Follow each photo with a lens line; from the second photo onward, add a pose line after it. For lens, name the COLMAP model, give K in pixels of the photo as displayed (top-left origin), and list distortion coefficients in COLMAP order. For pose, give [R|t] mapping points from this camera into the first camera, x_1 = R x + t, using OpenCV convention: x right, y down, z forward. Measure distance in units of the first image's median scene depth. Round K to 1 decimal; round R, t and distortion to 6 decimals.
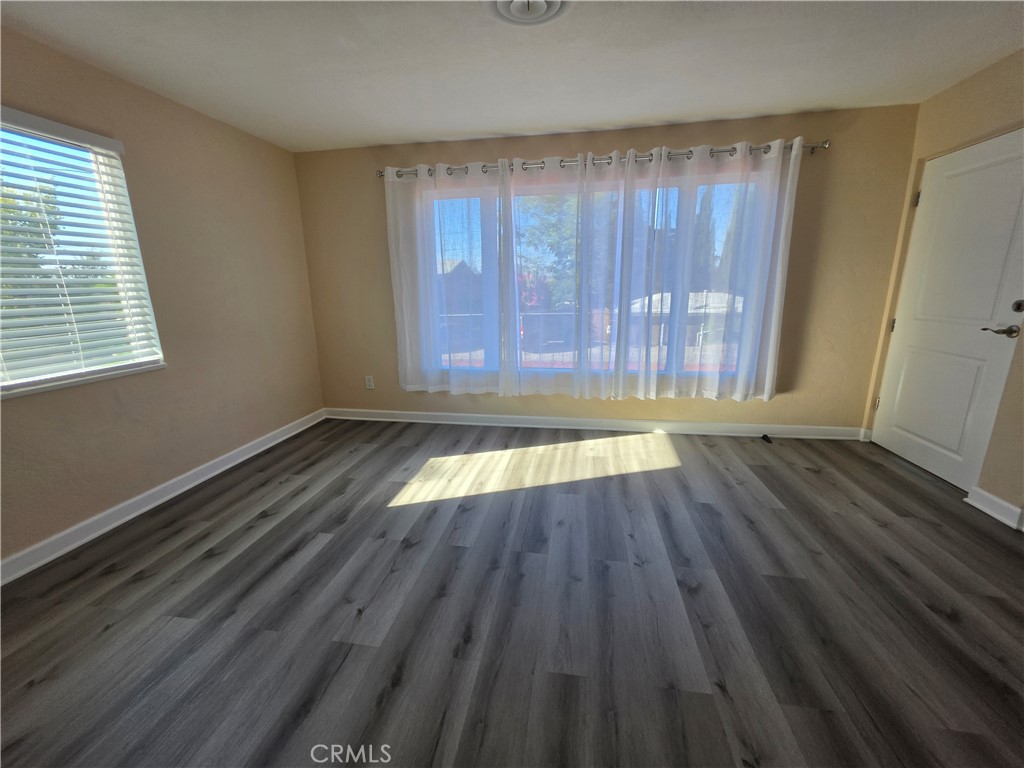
lens RADIAL K [[413.9, 0, 511.0], [0, 413.9, 378.8], [0, 0, 1]] dist [-0.002828, 0.000636]
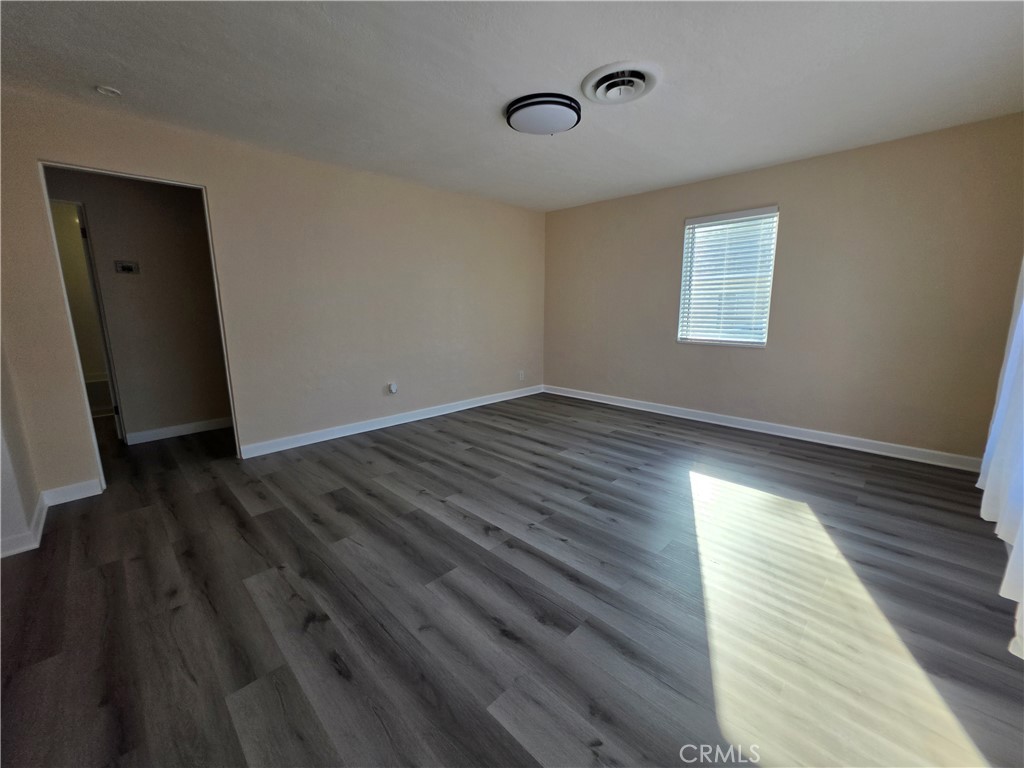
lens RADIAL K [[413.9, 0, 511.0], [0, 413.9, 378.8], [0, 0, 1]] dist [-0.002828, 0.000636]
pose [[-0.575921, 0.165736, -0.800529, 1.052120], [-0.162720, 0.936400, 0.310930, -0.274283], [0.801147, 0.309333, -0.512324, 1.217186]]
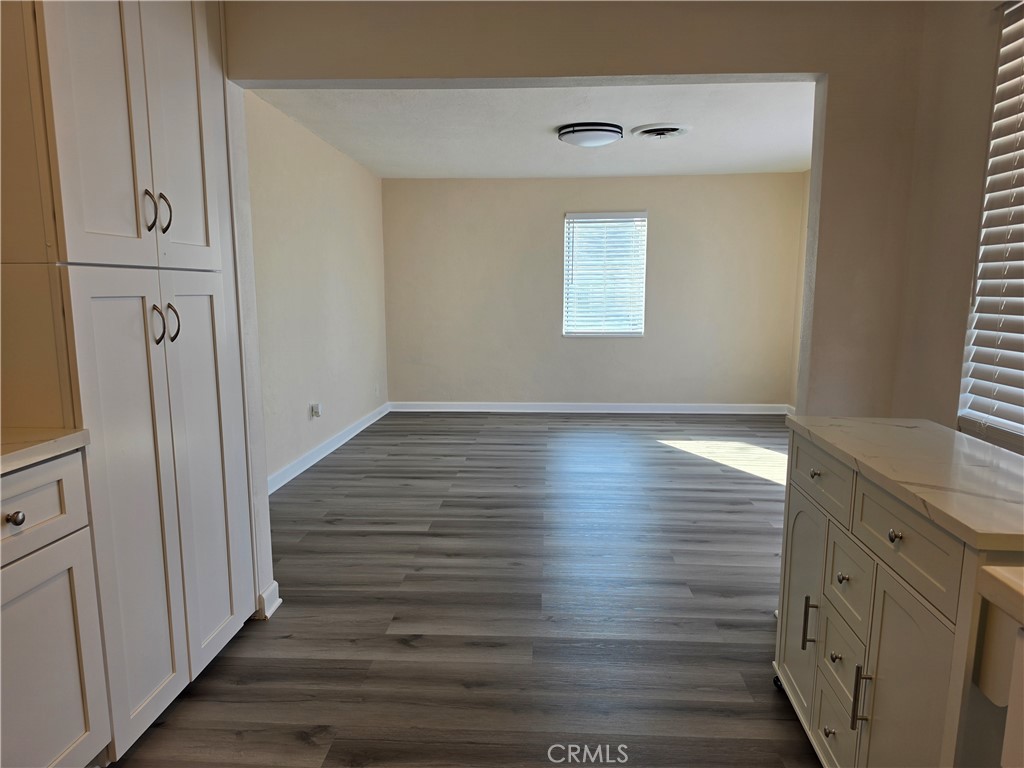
lens RADIAL K [[698.5, 0, 509.6], [0, 698.5, 407.9], [0, 0, 1]] dist [0.003396, 0.004338]
pose [[0.115982, 0.174923, -0.977727, 2.215699], [-0.220809, 0.964278, 0.146323, -0.051517], [0.968396, 0.198920, 0.150464, 0.113250]]
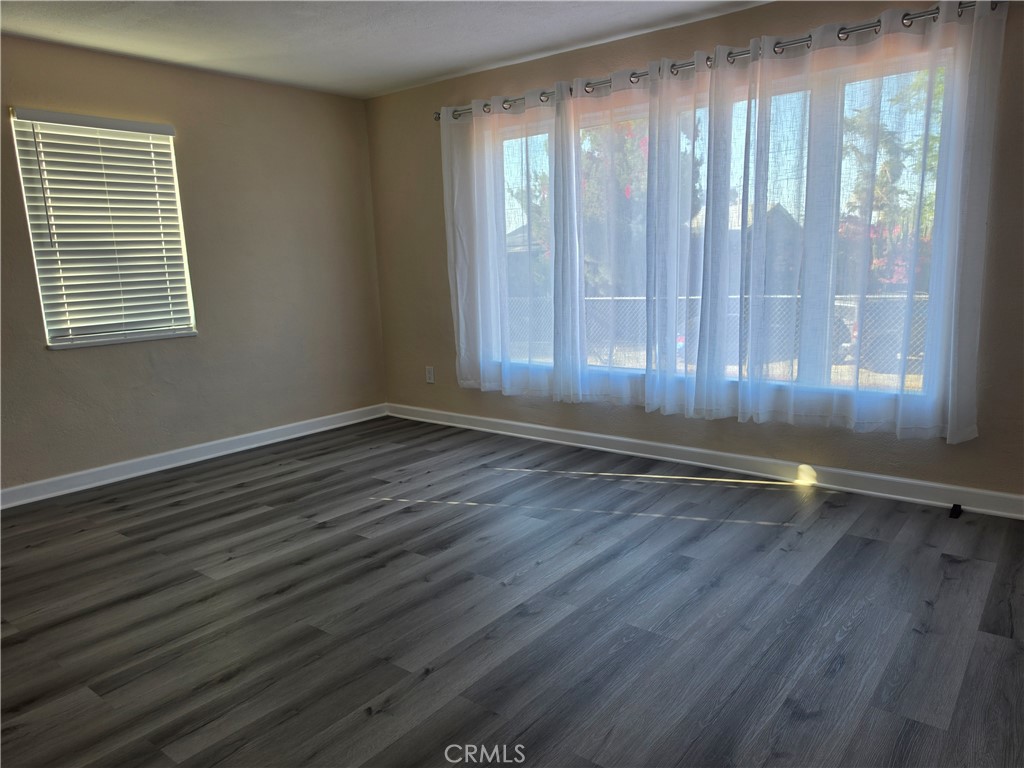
lens RADIAL K [[703.0, 0, 526.4], [0, 703.0, 390.6], [0, 0, 1]] dist [0.105689, -0.155027]
pose [[0.881847, 0.074044, -0.465686, 0.823571], [-0.087187, 0.996169, -0.006712, 0.058162], [0.463405, 0.046521, 0.884925, -0.211324]]
